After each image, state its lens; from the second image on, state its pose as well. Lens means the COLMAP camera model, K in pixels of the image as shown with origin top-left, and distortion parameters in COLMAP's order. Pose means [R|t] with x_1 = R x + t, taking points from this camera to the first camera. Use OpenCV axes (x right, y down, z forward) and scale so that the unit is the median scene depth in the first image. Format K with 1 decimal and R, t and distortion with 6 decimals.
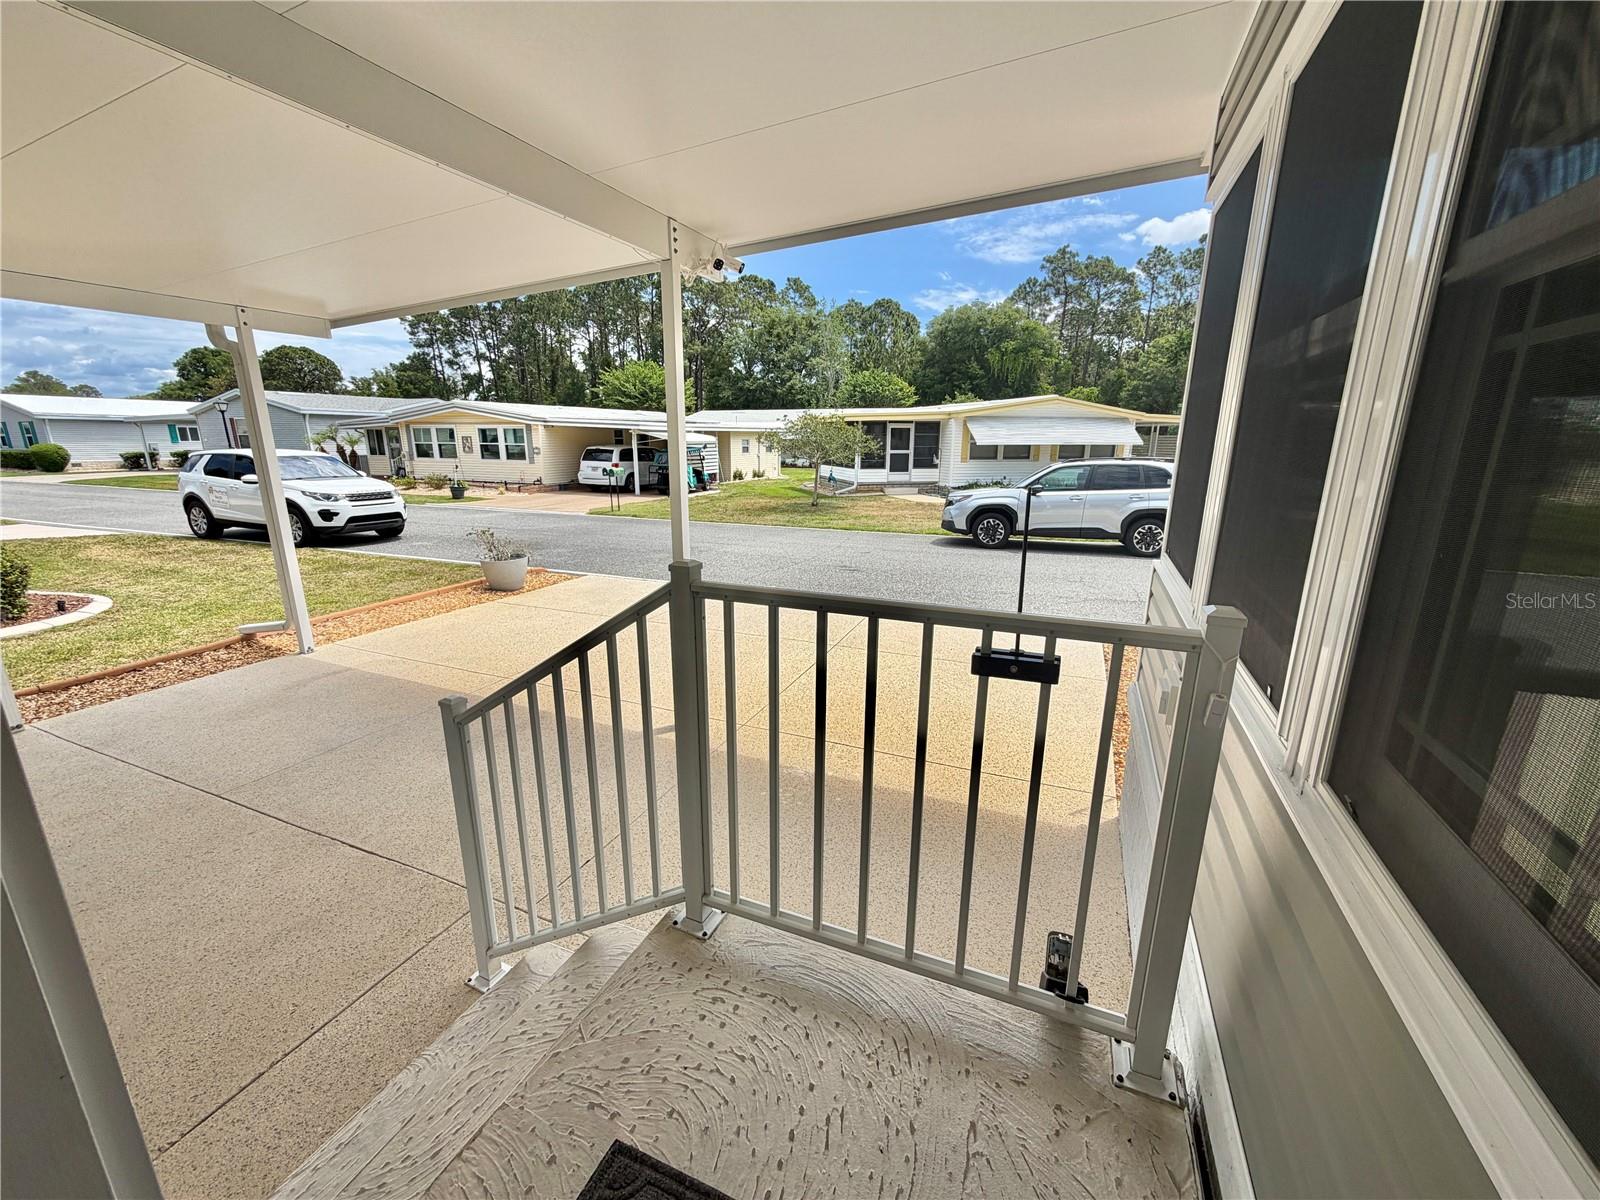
lens RADIAL K [[634.8, 0, 798.2], [0, 634.8, 604.1], [0, 0, 1]] dist [0.000170, -0.000127]
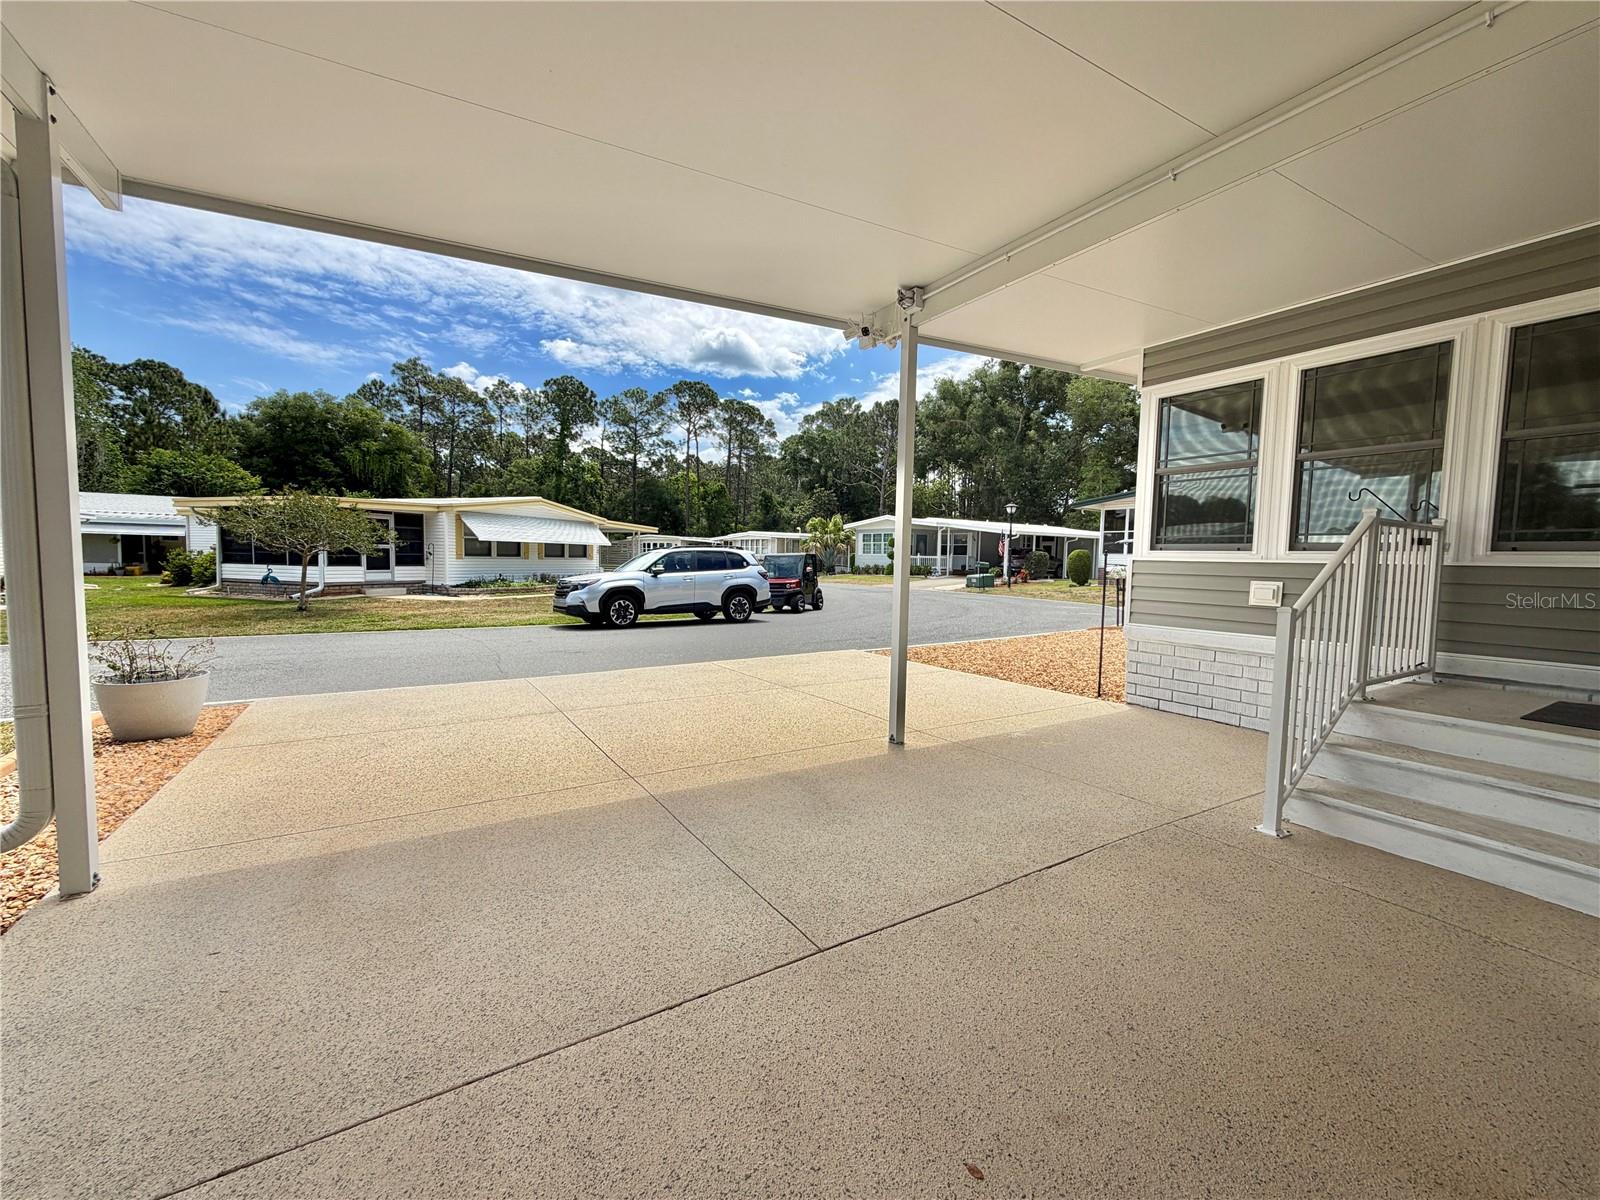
lens RADIAL K [[638.4, 0, 797.9], [0, 638.4, 601.6], [0, 0, 1]] dist [0.000387, -0.000467]
pose [[0.581483, -0.046366, 0.812236, -0.191346], [0.188909, 0.978782, -0.079368, 0.003198], [-0.791322, 0.199590, 0.577904, 0.081722]]
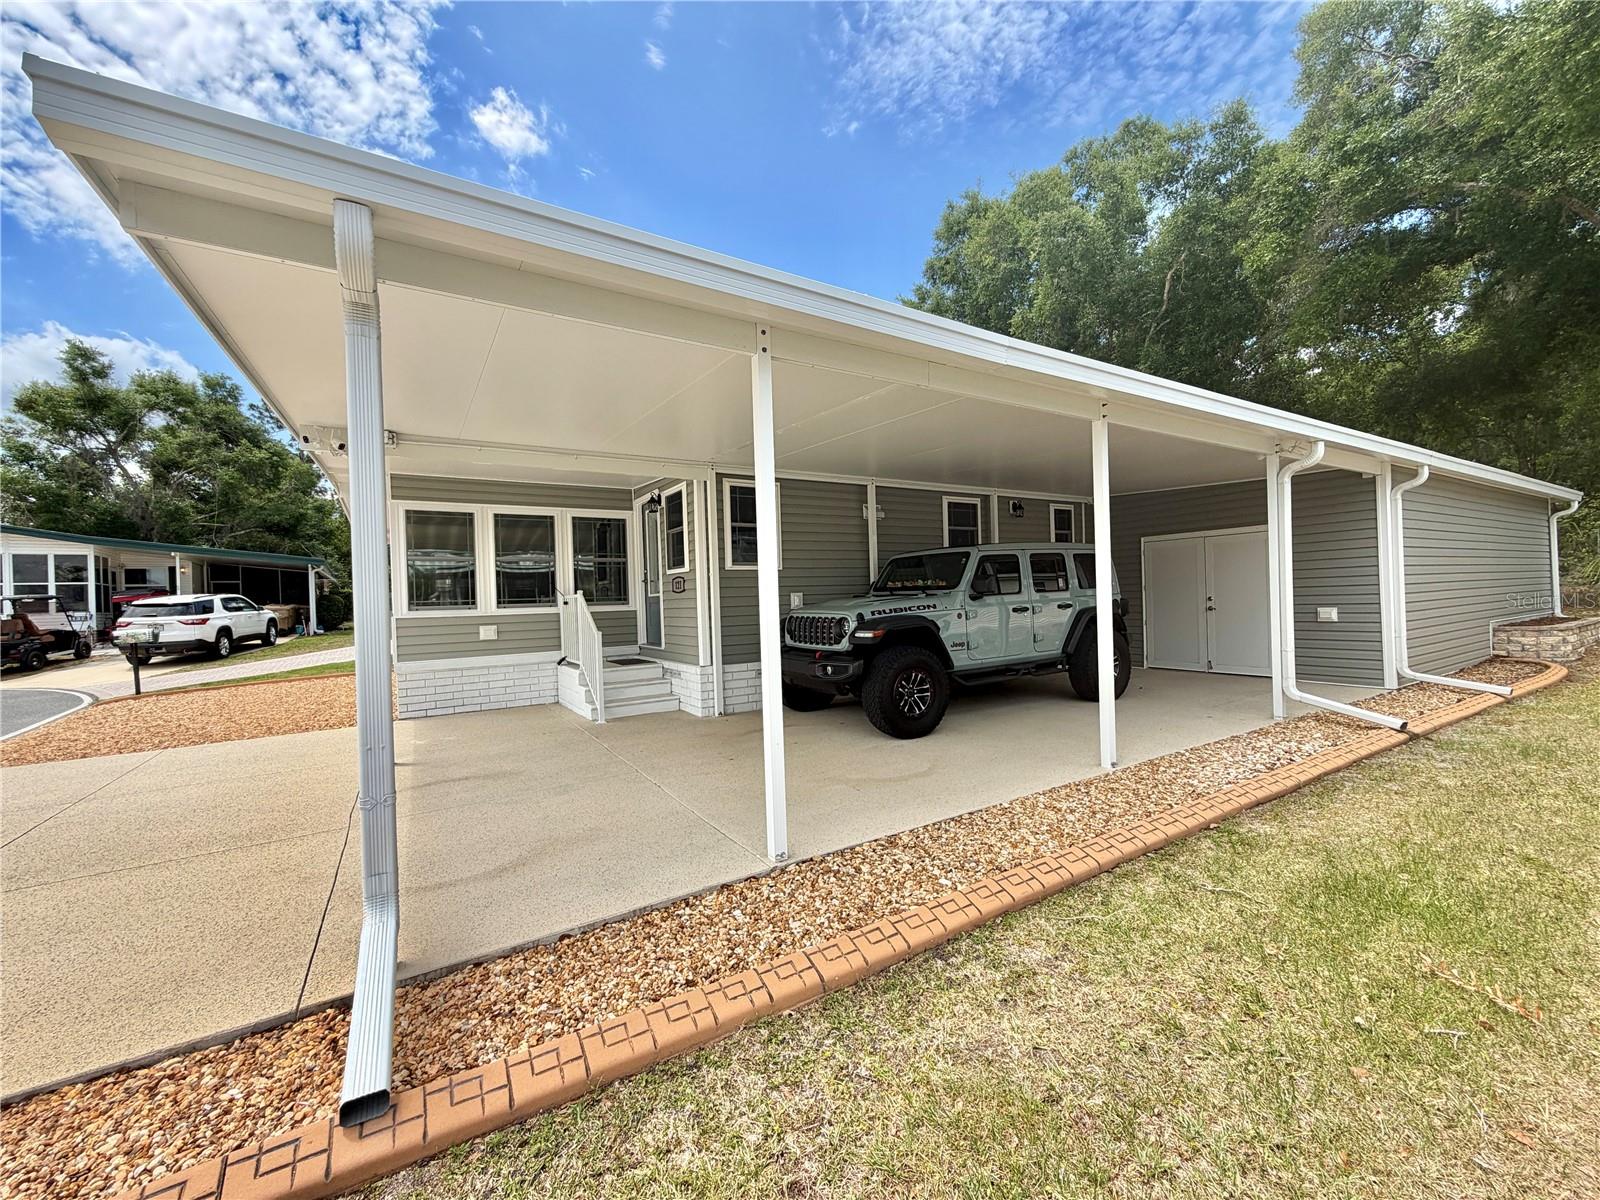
lens RADIAL K [[638.4, 0, 797.9], [0, 638.4, 601.6], [0, 0, 1]] dist [0.000387, -0.000467]
pose [[-0.819485, 0.022593, 0.572656, -0.289887], [0.173699, 0.962014, 0.210612, -0.047892], [-0.546144, 0.272063, -0.792280, 0.259506]]
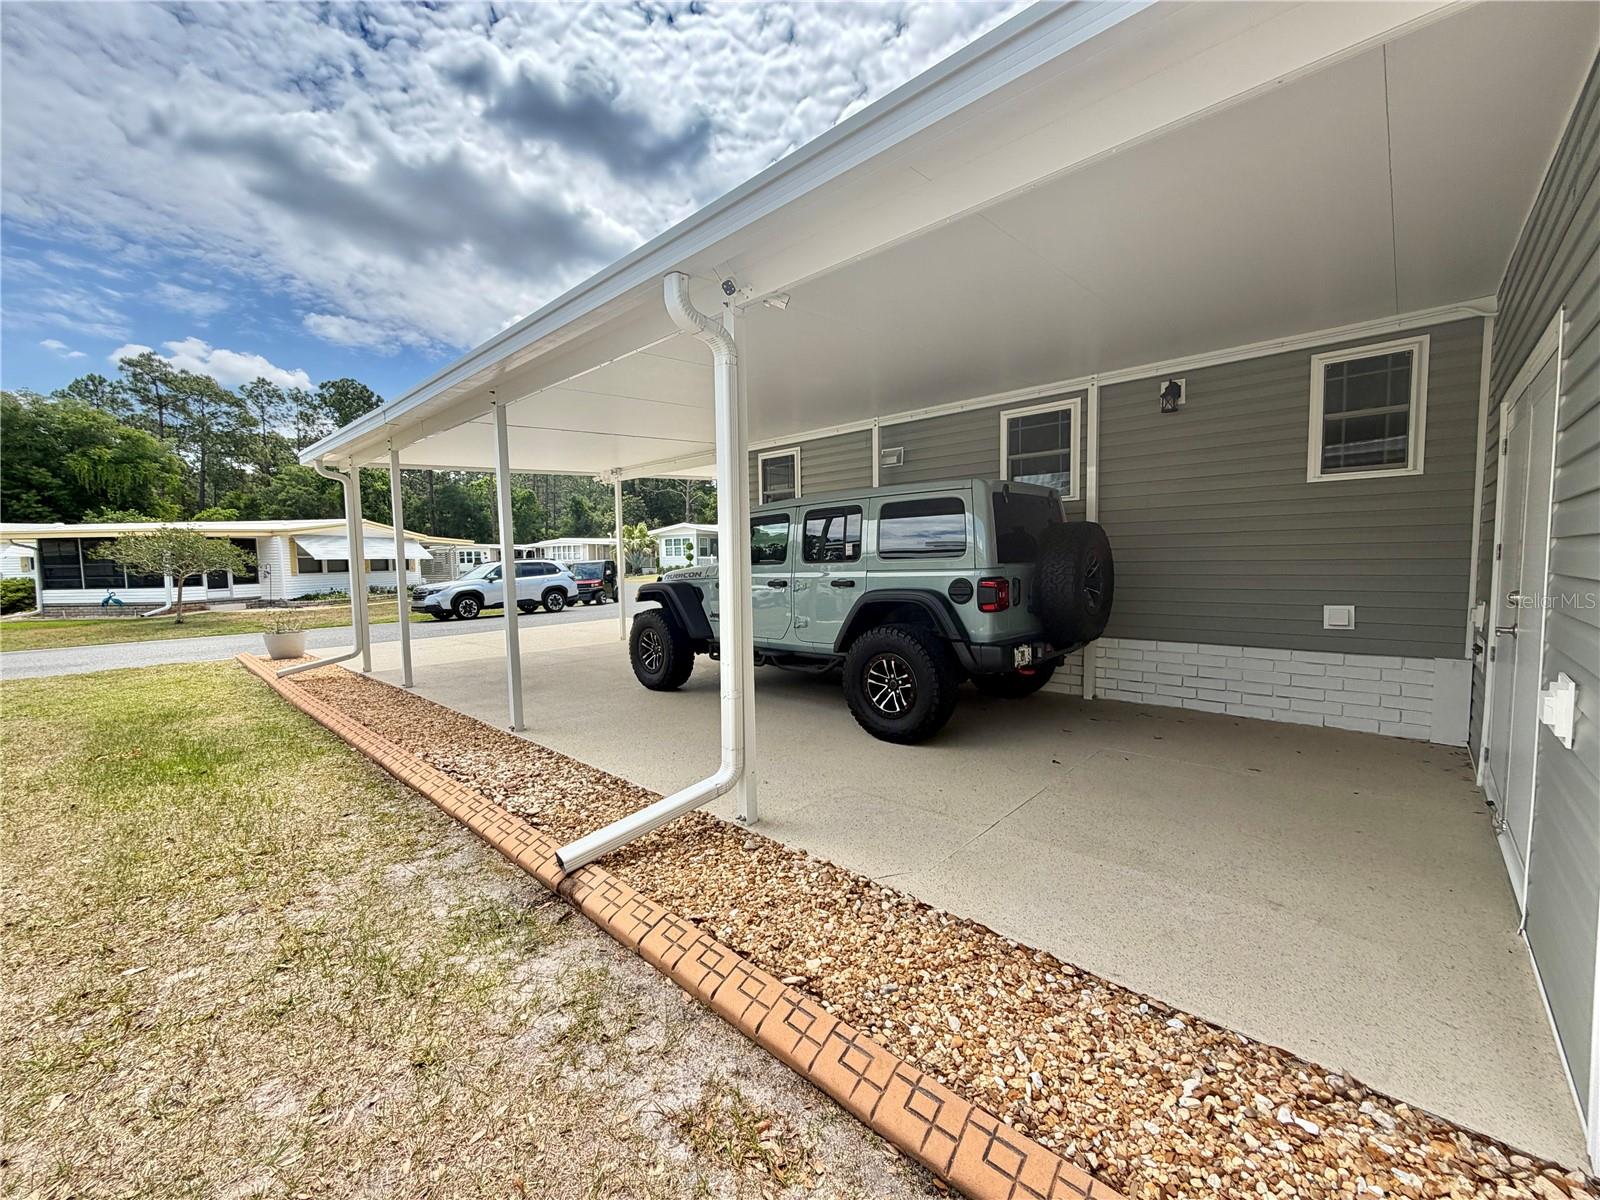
lens RADIAL K [[637.6, 0, 797.1], [0, 637.6, 601.1], [0, 0, 1]] dist [0.001156, -0.000263]
pose [[0.337935, -0.073703, 0.938279, -0.422462], [0.256535, 0.966394, -0.016483, 0.046391], [-0.905533, 0.246271, 0.345486, -0.110804]]
